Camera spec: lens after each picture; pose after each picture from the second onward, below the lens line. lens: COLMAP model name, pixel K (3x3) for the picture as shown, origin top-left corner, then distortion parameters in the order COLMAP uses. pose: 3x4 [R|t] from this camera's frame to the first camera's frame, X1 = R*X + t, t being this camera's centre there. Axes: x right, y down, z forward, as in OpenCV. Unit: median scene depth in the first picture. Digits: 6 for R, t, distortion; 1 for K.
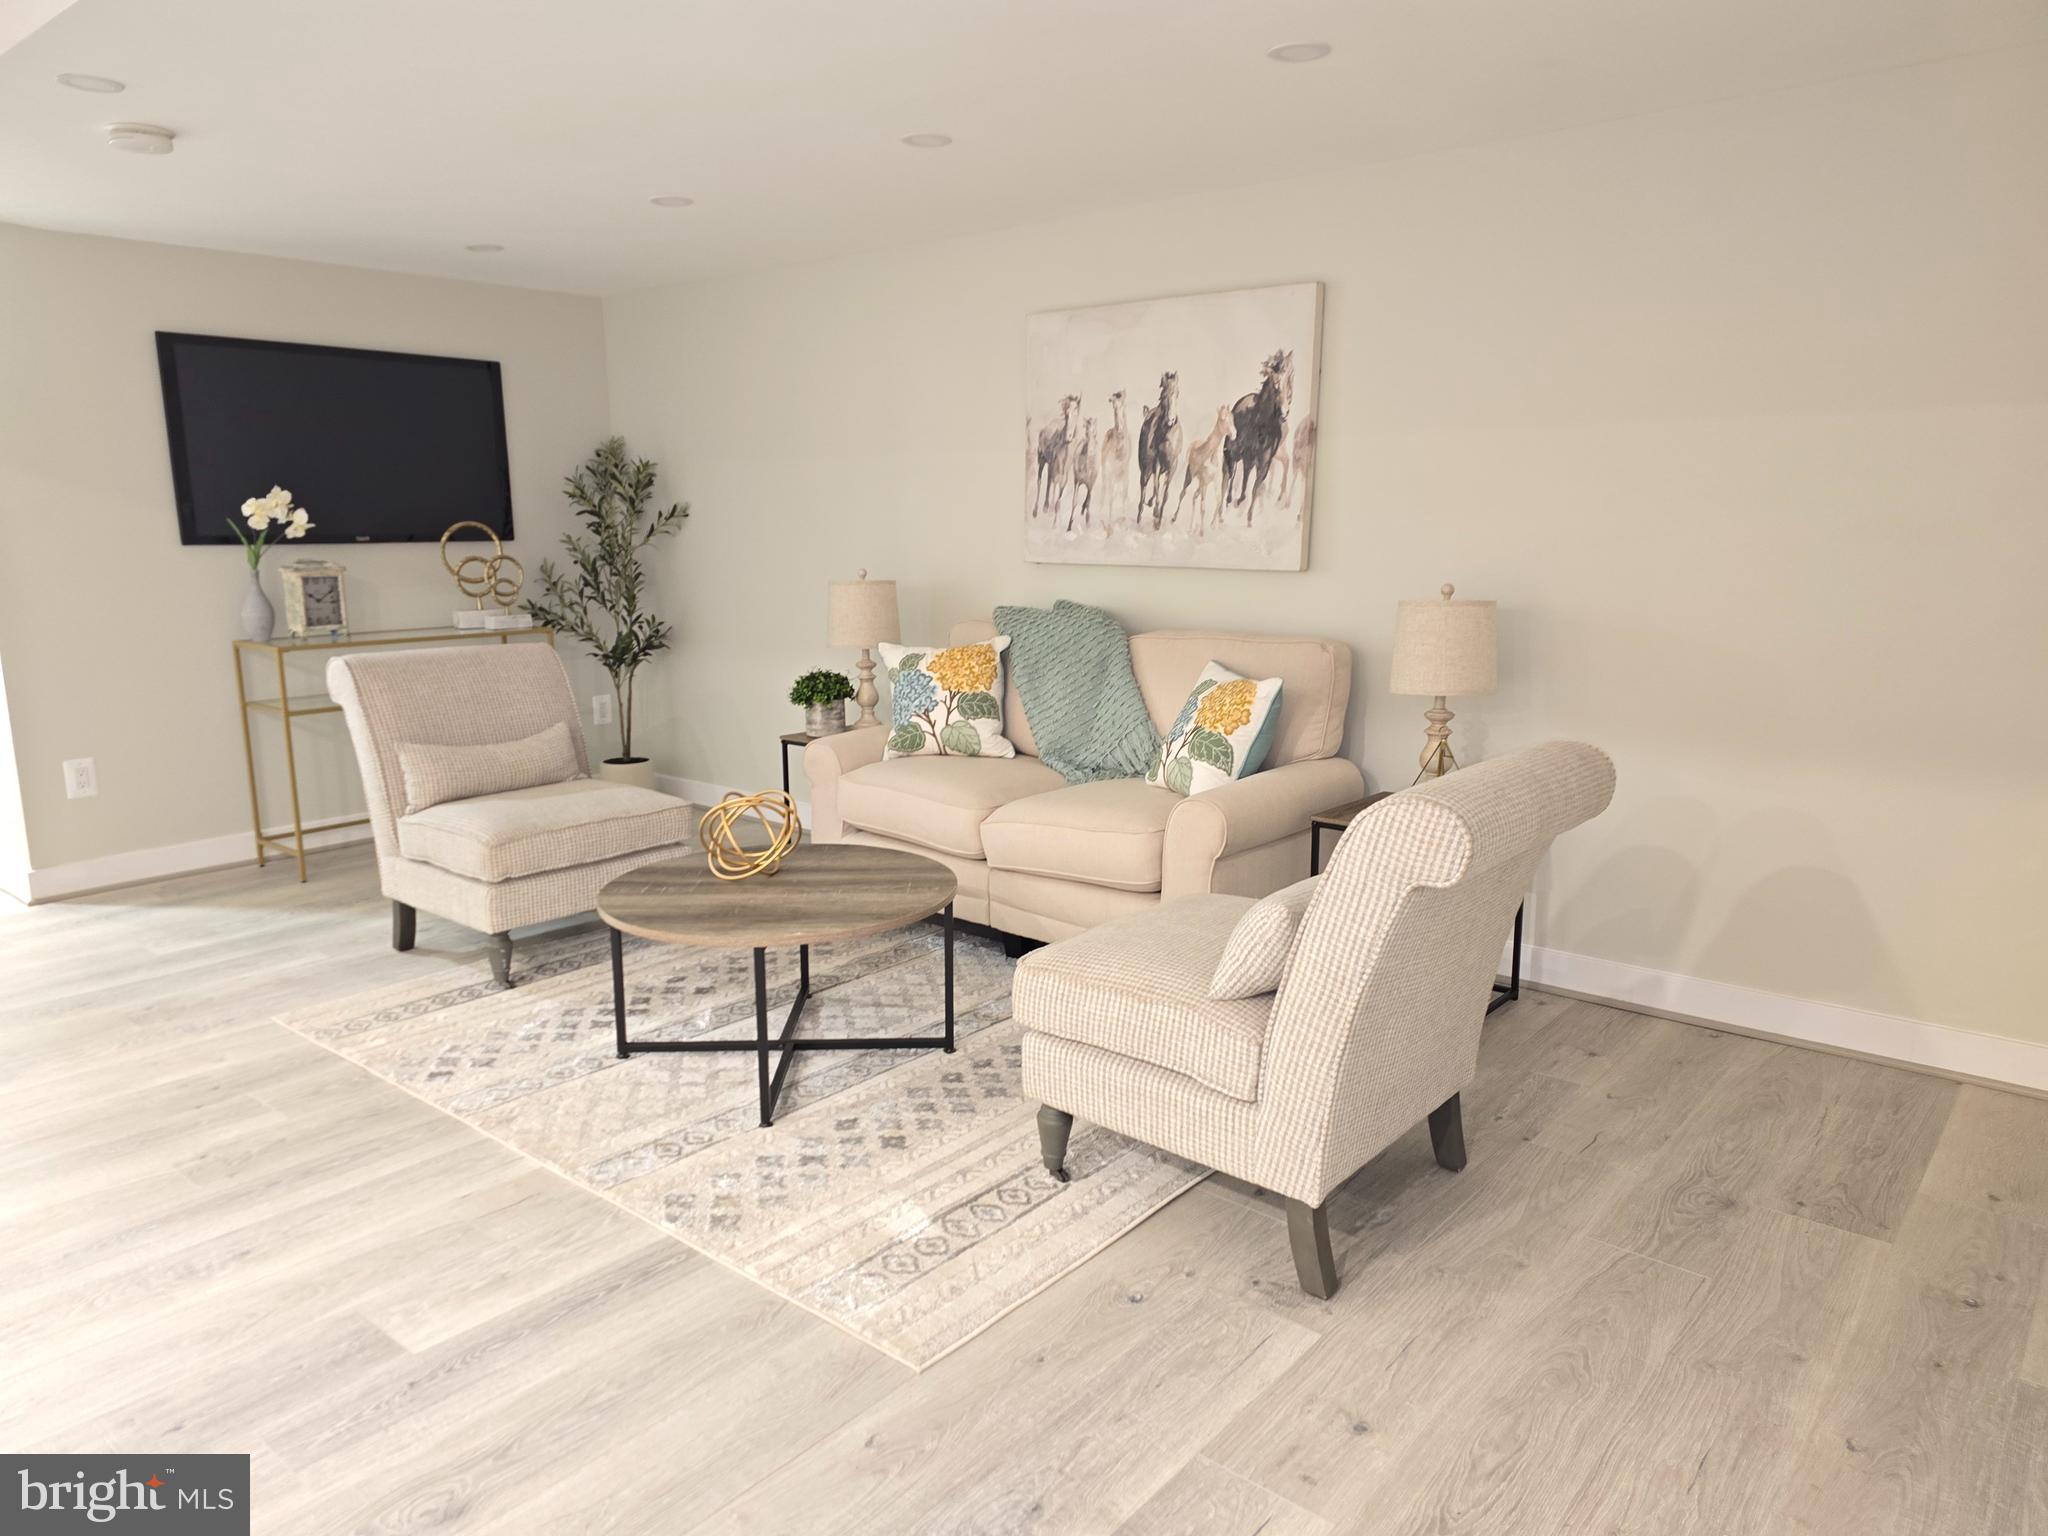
lens RADIAL K [[1366.8, 0, 1019.7], [0, 1366.8, 789.3], [0, 0, 1]] dist [0.107495, -0.094066]
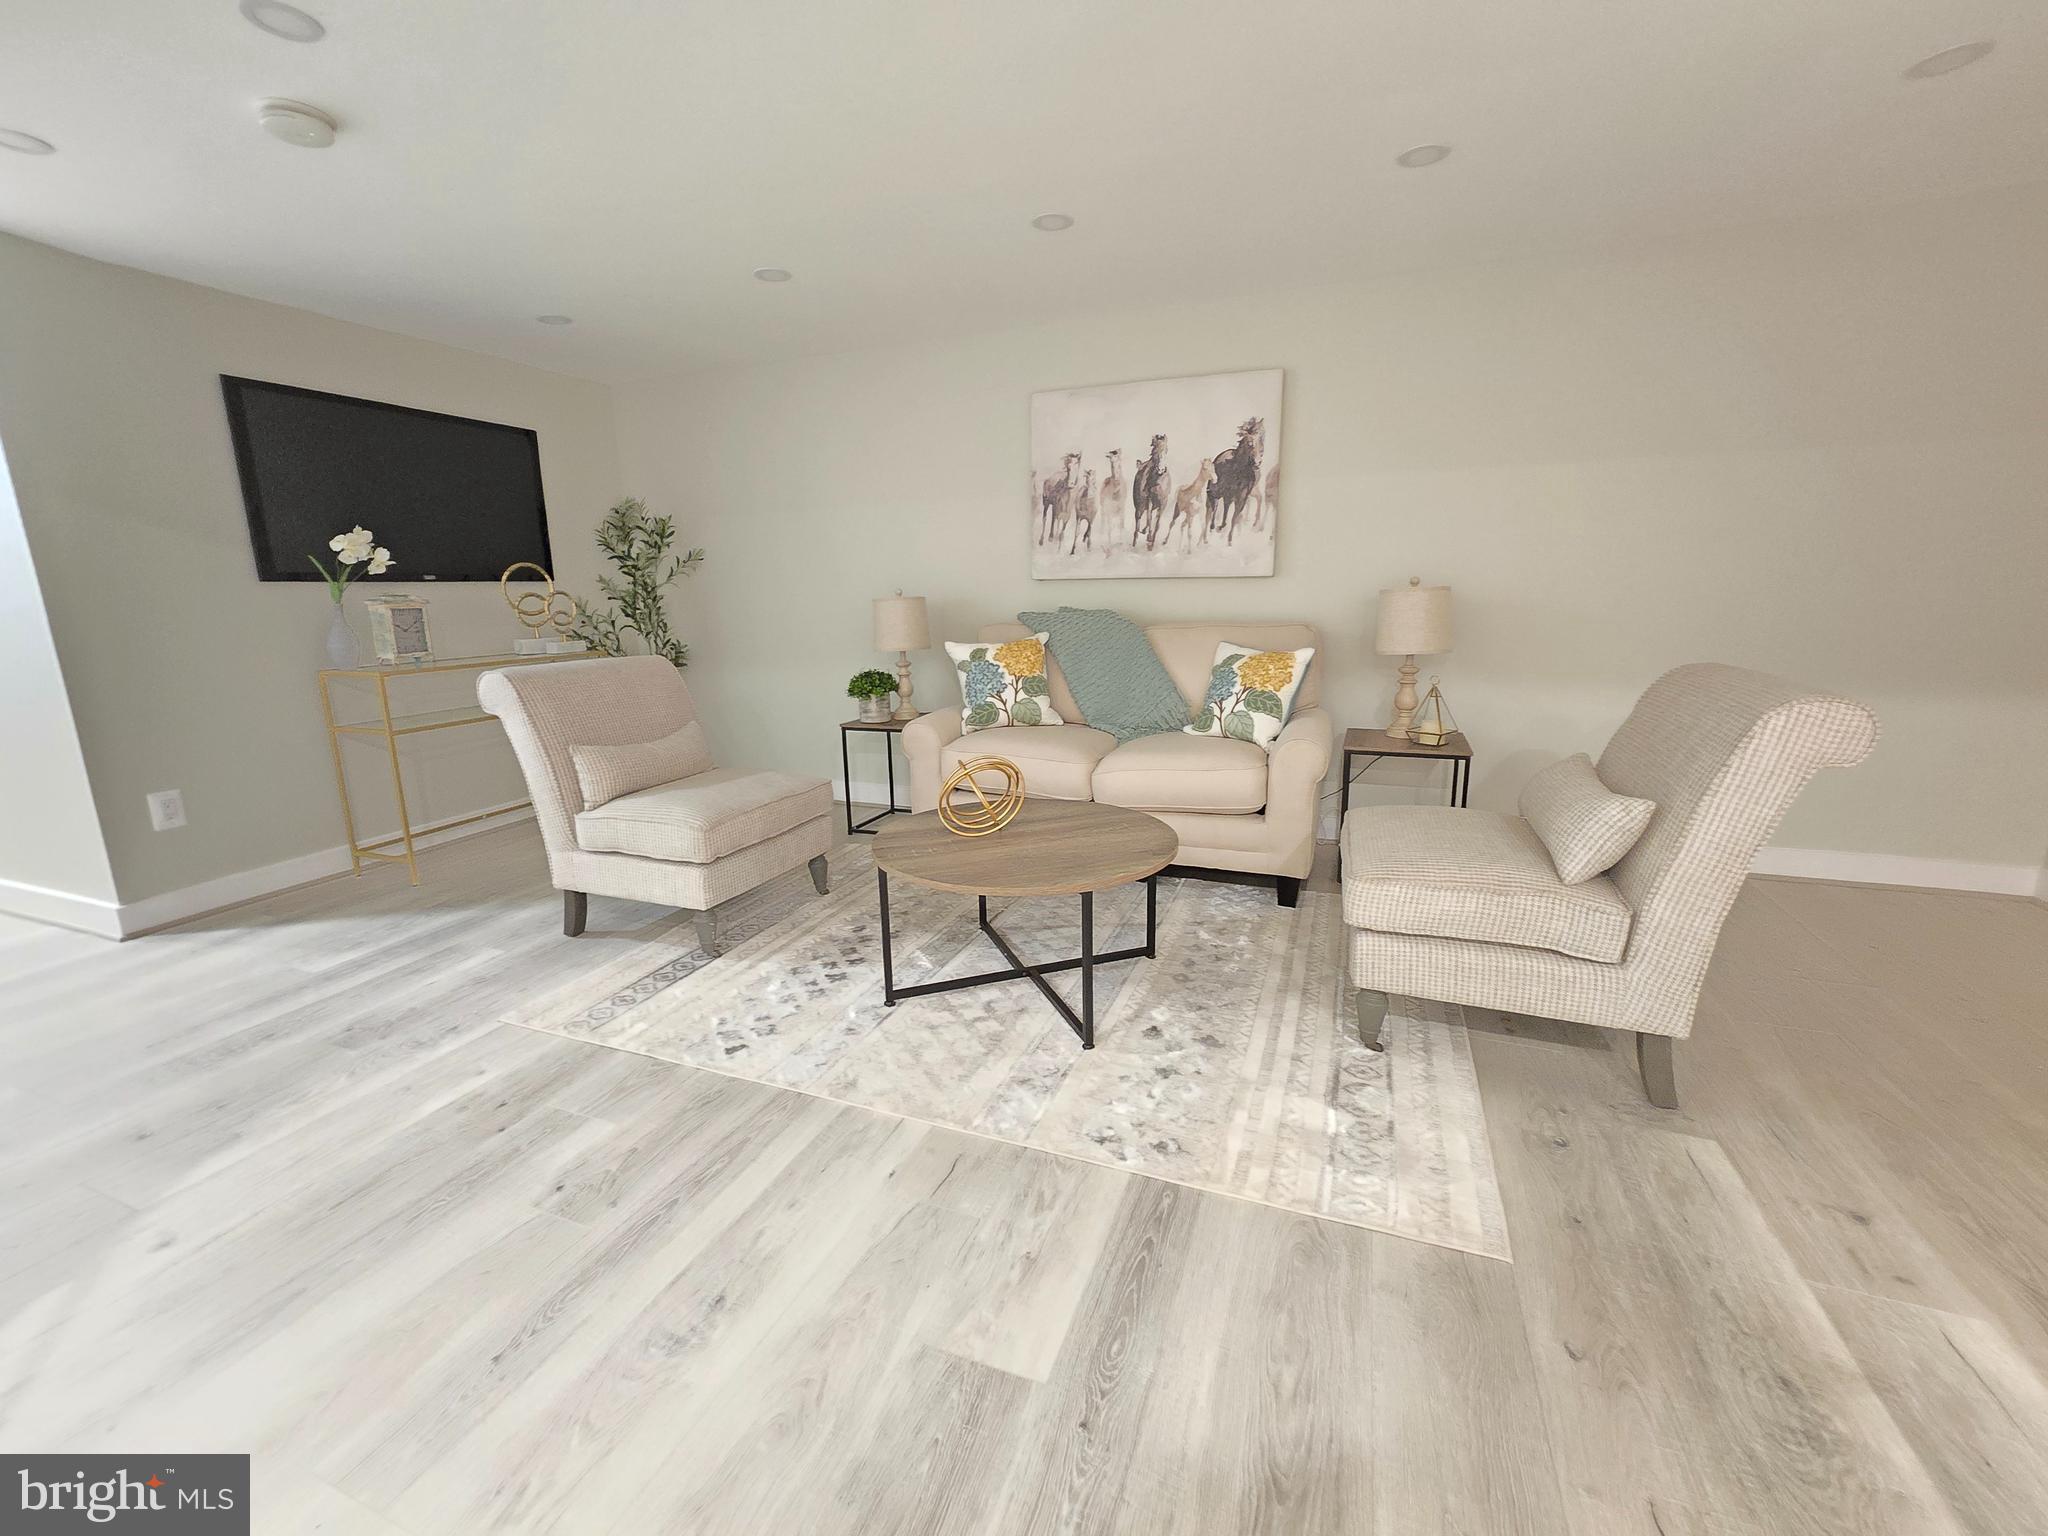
lens RADIAL K [[839.5, 0, 1020.5], [0, 839.5, 762.5], [0, 0, 1]] dist [-0.001866, 0.003611]
pose [[0.945928, -0.080128, 0.314325, -0.306074], [0.079925, 0.996709, 0.013555, -0.001186], [-0.314377, 0.012300, 0.949219, 0.256967]]
